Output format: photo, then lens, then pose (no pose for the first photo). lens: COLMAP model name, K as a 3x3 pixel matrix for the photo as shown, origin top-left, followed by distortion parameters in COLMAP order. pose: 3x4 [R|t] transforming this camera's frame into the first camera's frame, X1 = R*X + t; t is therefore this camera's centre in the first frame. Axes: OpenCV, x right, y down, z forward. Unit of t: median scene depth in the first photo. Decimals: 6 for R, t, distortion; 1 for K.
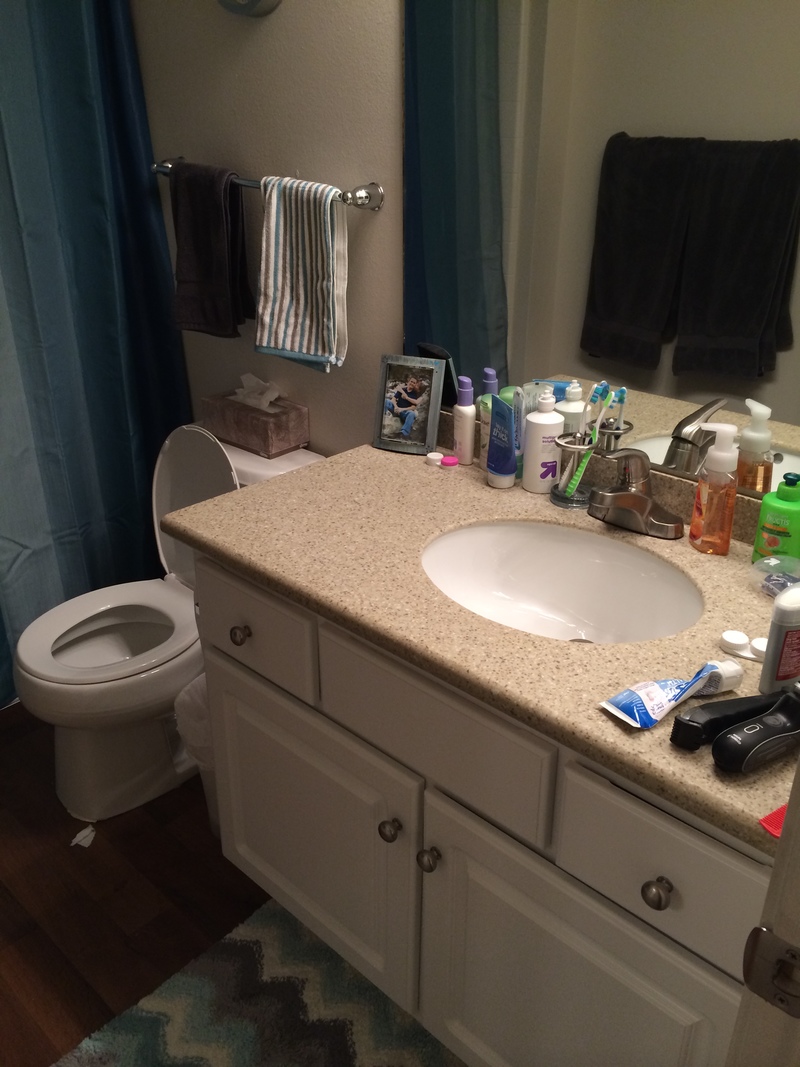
lens RADIAL K [[919.5, 0, 397.7], [0, 919.5, 529.5], [0, 0, 1]] dist [0.041477, -0.029293]
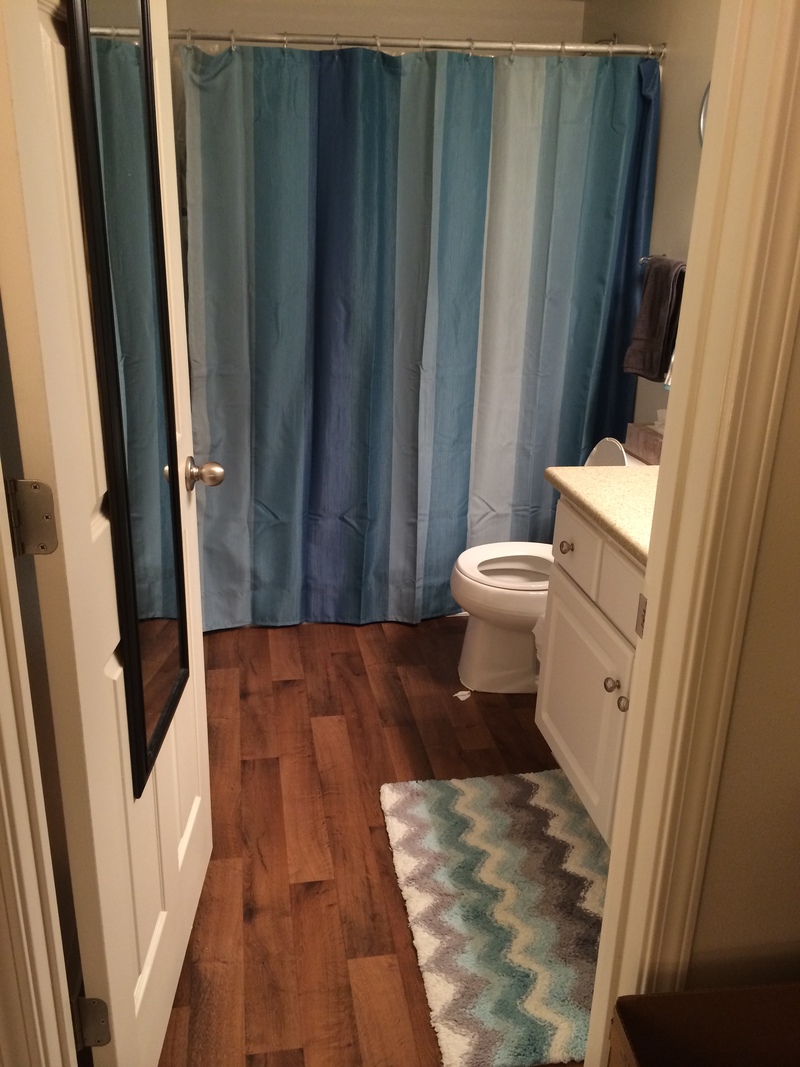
lens RADIAL K [[919.5, 0, 402.5], [0, 919.5, 534.2], [0, 0, 1]] dist [0.041477, -0.029293]
pose [[0.805001, 0.222357, -0.550027, 0.334800], [-0.282380, 0.958961, -0.025607, 0.158274], [0.521761, 0.175931, 0.834754, -0.310243]]
